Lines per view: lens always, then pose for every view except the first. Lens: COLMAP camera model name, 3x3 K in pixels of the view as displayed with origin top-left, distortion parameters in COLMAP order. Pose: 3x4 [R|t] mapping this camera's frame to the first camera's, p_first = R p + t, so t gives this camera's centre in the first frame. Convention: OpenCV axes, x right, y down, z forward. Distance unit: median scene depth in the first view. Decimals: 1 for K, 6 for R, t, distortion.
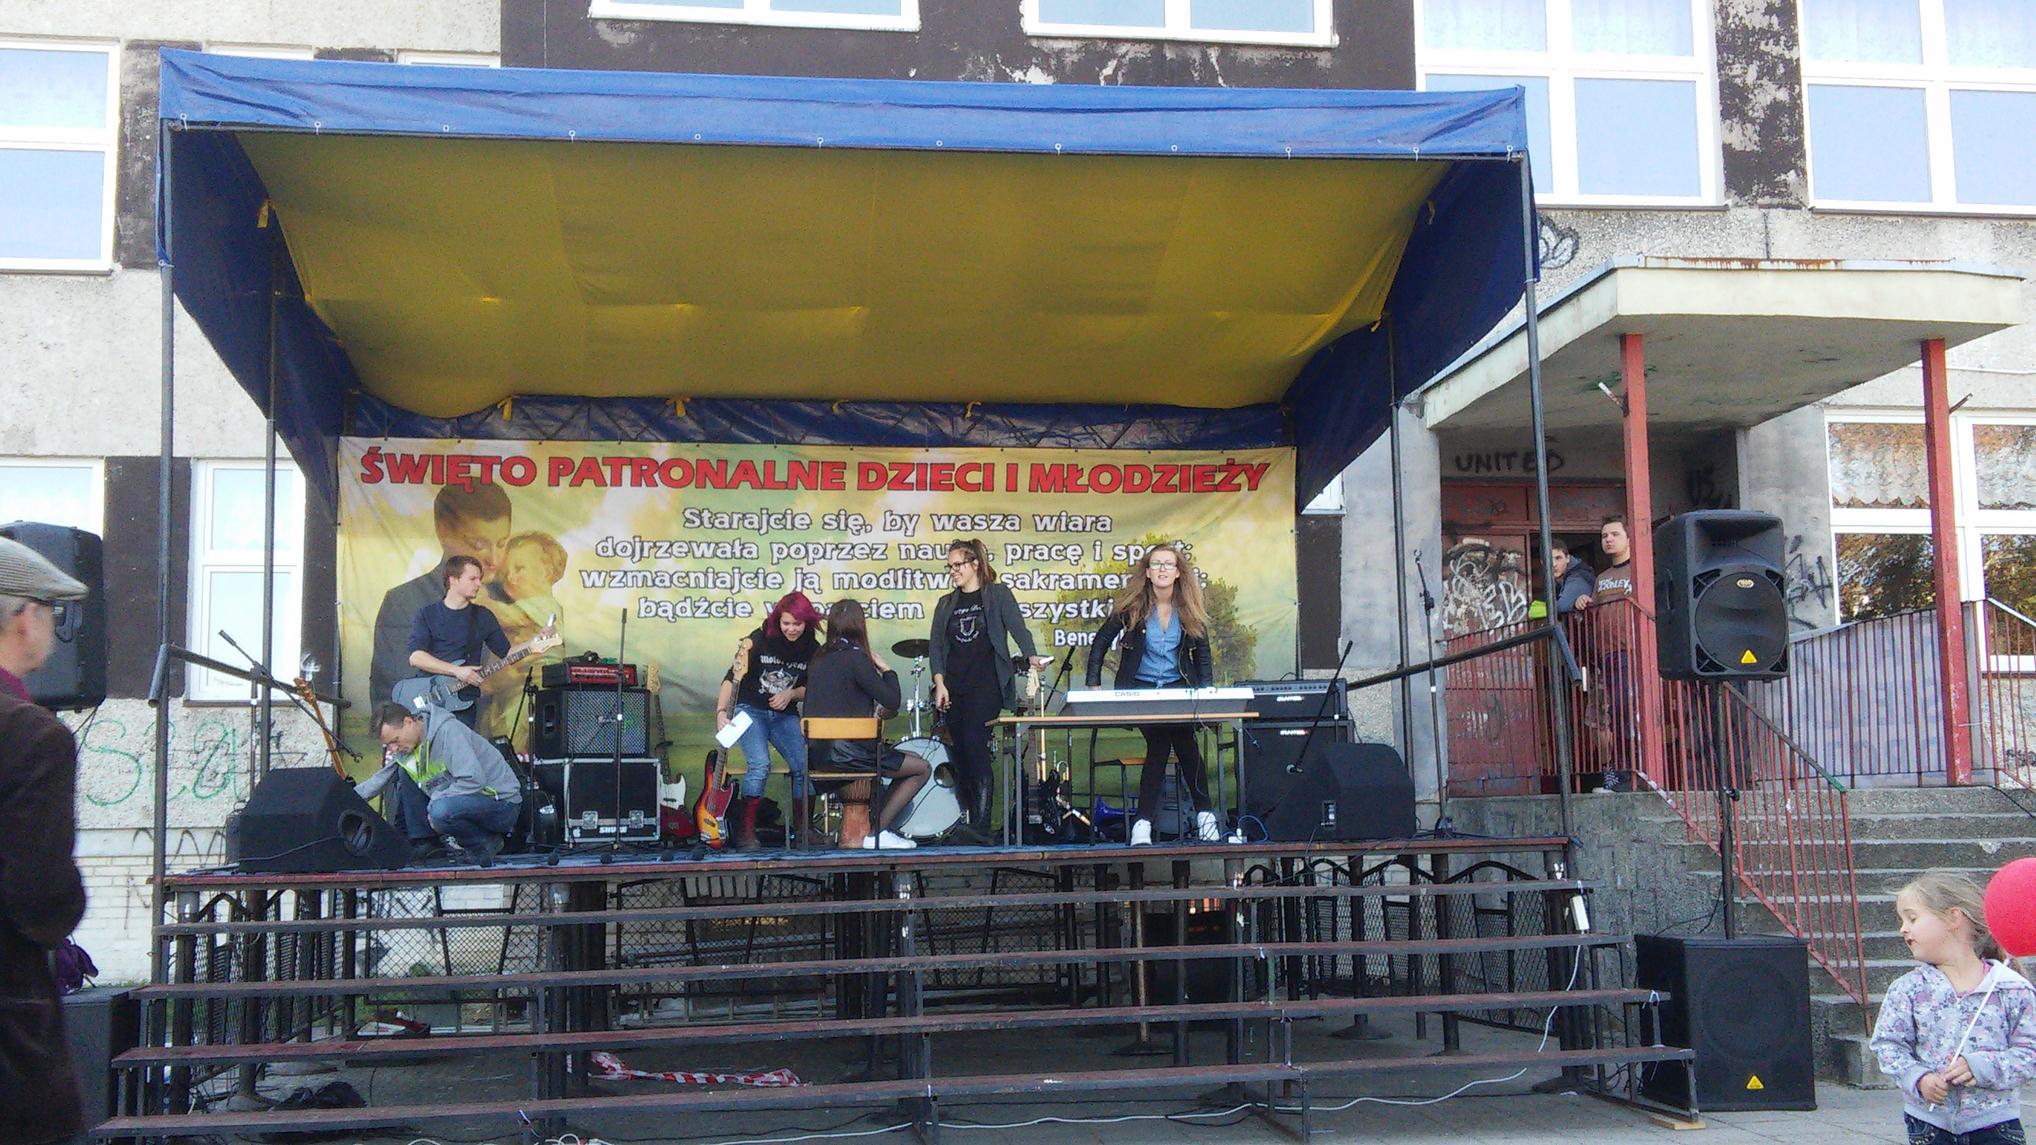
lens RADIAL K [[2182.1, 0, 1020.8], [0, 2182.1, 593.5], [0, 0, 1]] dist [0.111680, -0.239572]
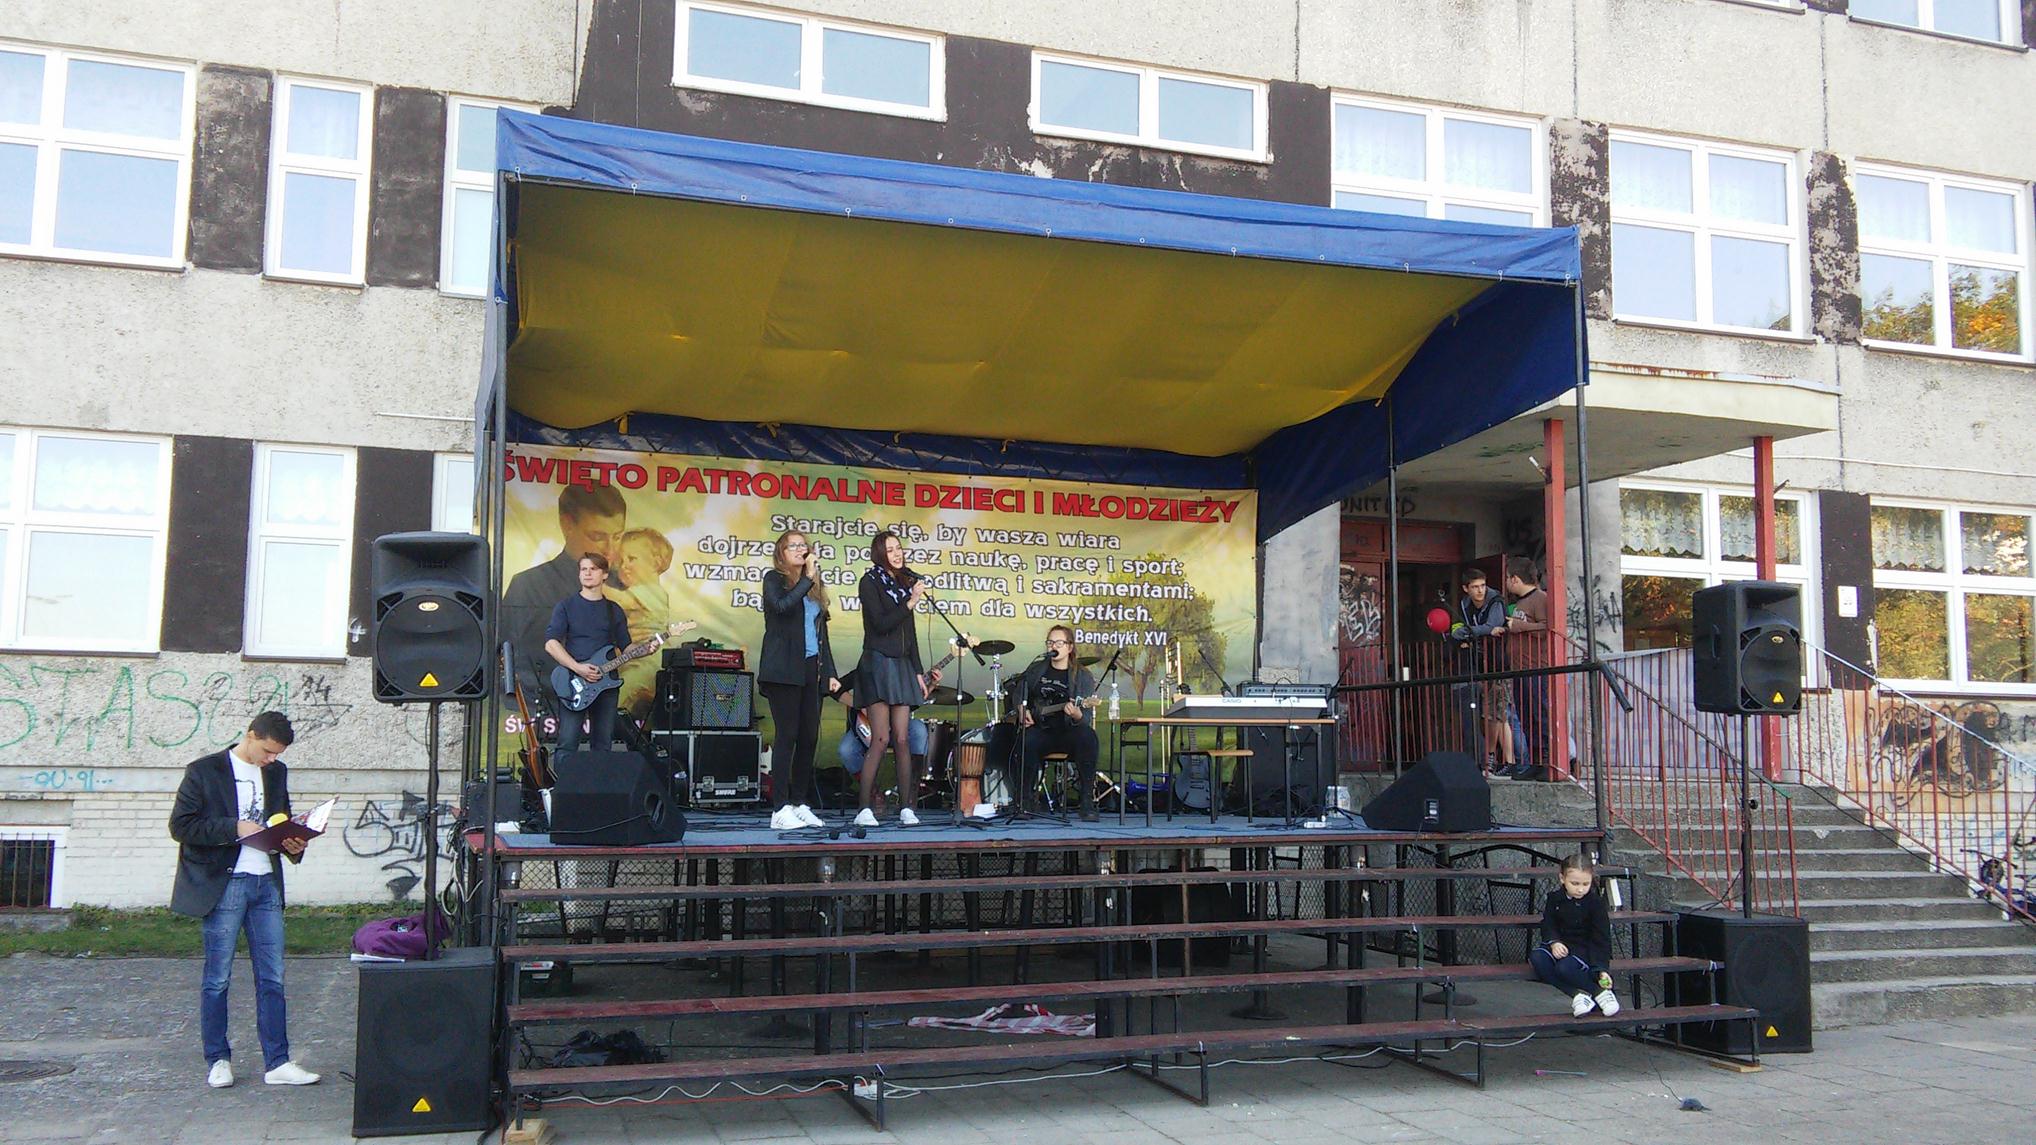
lens RADIAL K [[1797.3, 0, 1031.6], [0, 1797.3, 585.9], [0, 0, 1]] dist [0.085588, -0.153793]
pose [[0.983951, 0.043480, 0.173061, -0.162732], [-0.045130, 0.998965, 0.005613, -0.011675], [-0.172638, -0.013334, 0.984895, 0.020844]]
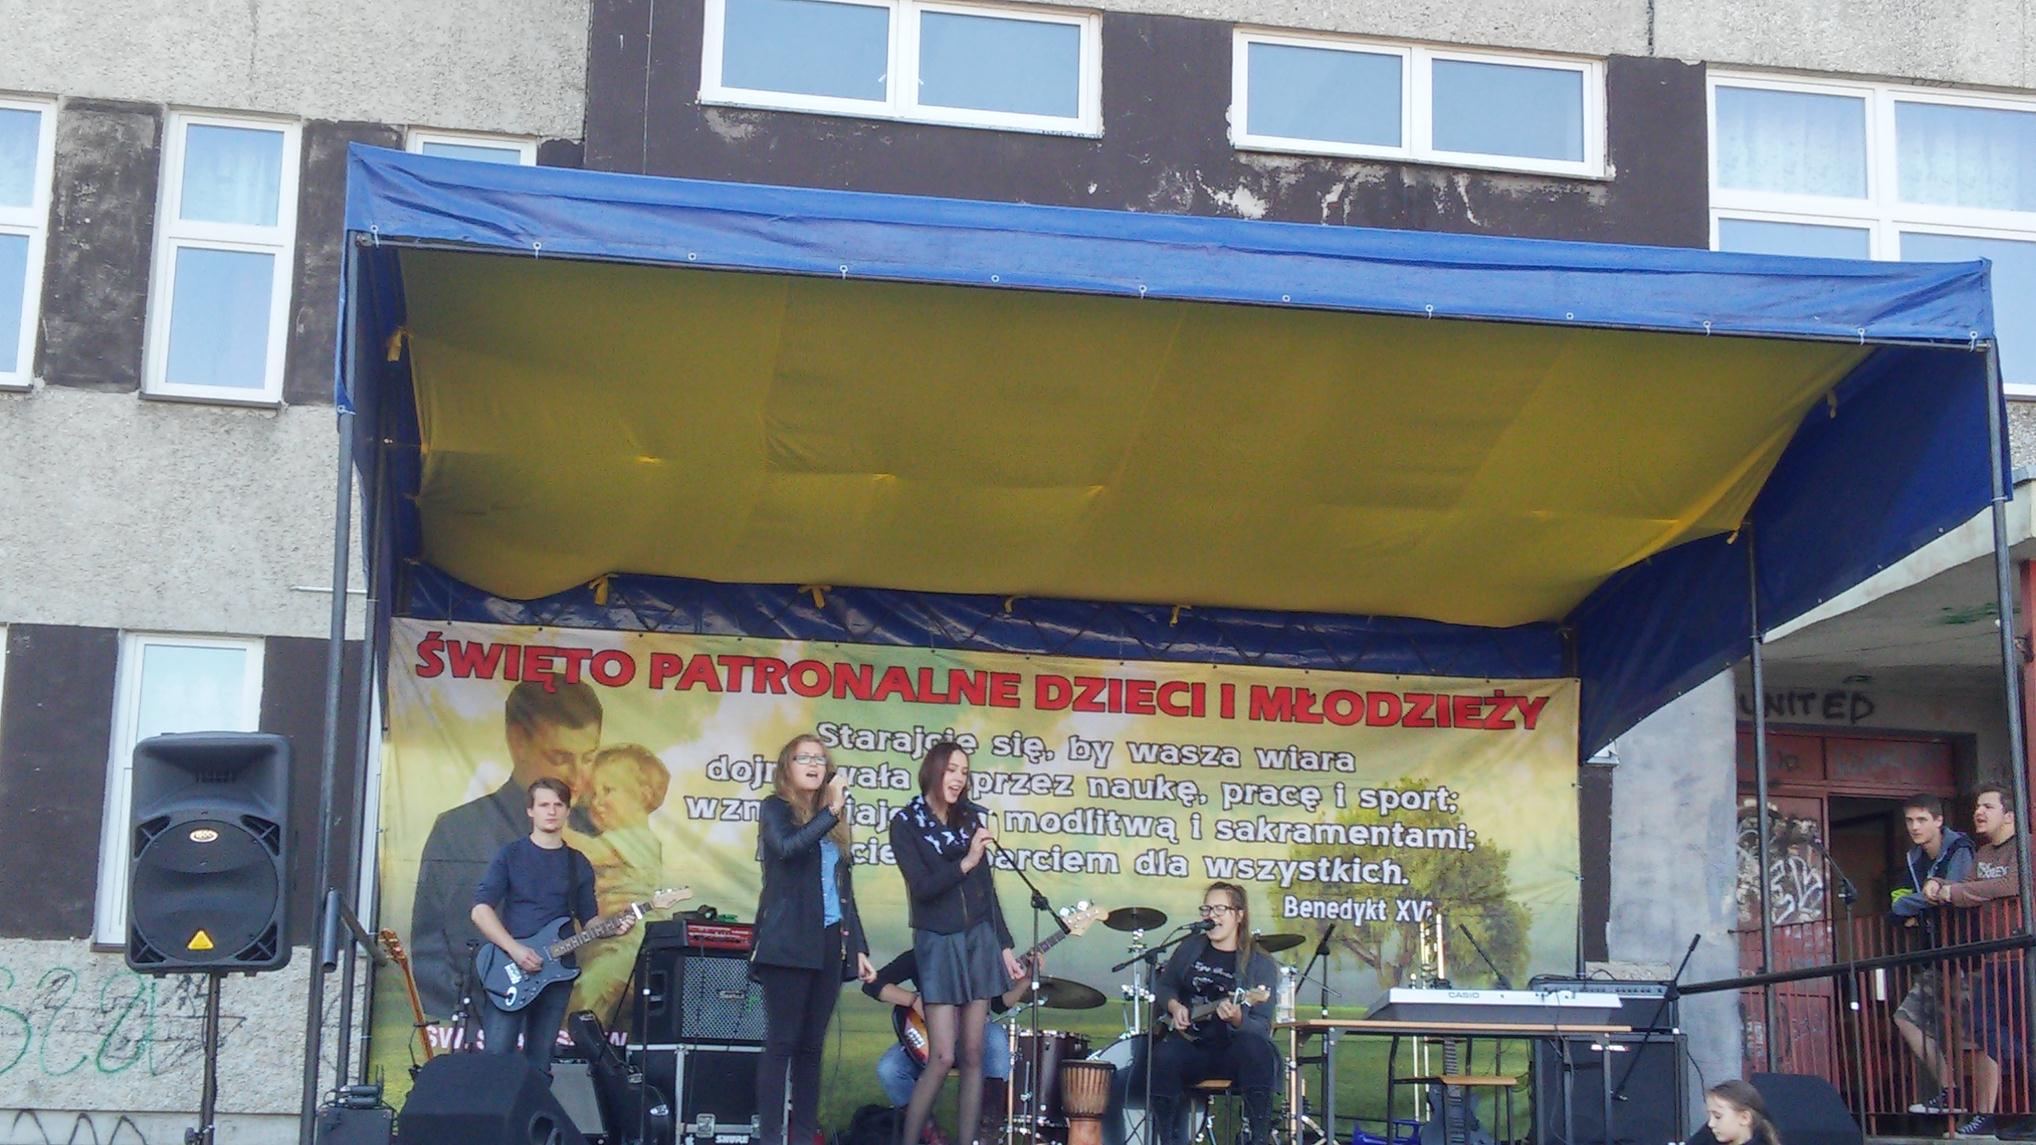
lens RADIAL K [[2867.5, 0, 1025.4], [0, 2867.5, 592.5], [0, 0, 1]] dist [0.053195, 0.066340]
pose [[0.998627, 0.043000, 0.029927, -0.100315], [-0.040384, 0.995719, -0.083138, -0.003031], [-0.033373, 0.081816, 0.996089, -0.028349]]
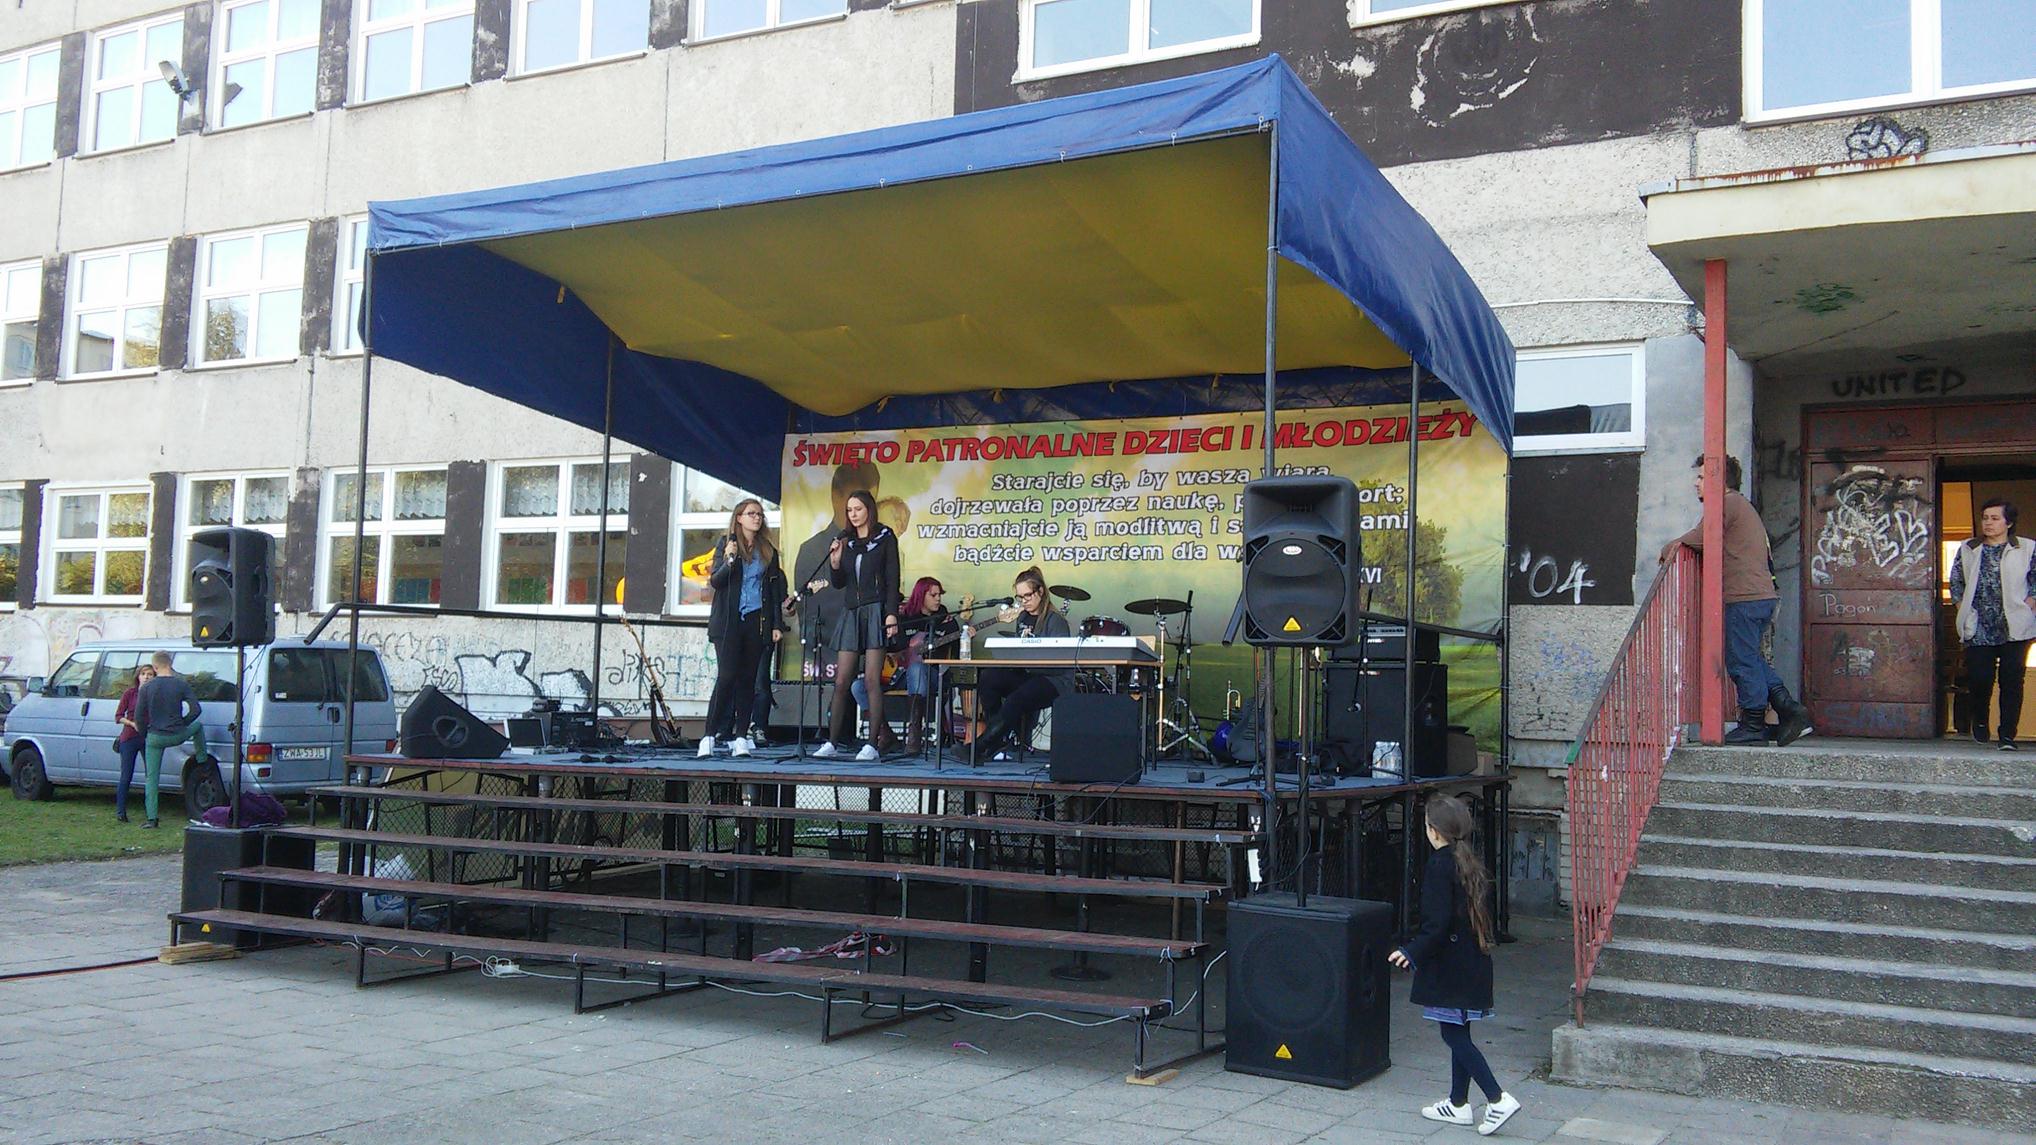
lens RADIAL K [[1771.3, 0, 1018.0], [0, 1771.3, 572.5], [0, 0, 1]] dist [0.225337, -0.362956]
pose [[0.811584, -0.002237, -0.584232, 0.406962], [0.022945, 0.999343, 0.028048, -0.010431], [0.583786, -0.036168, 0.811102, 0.154883]]
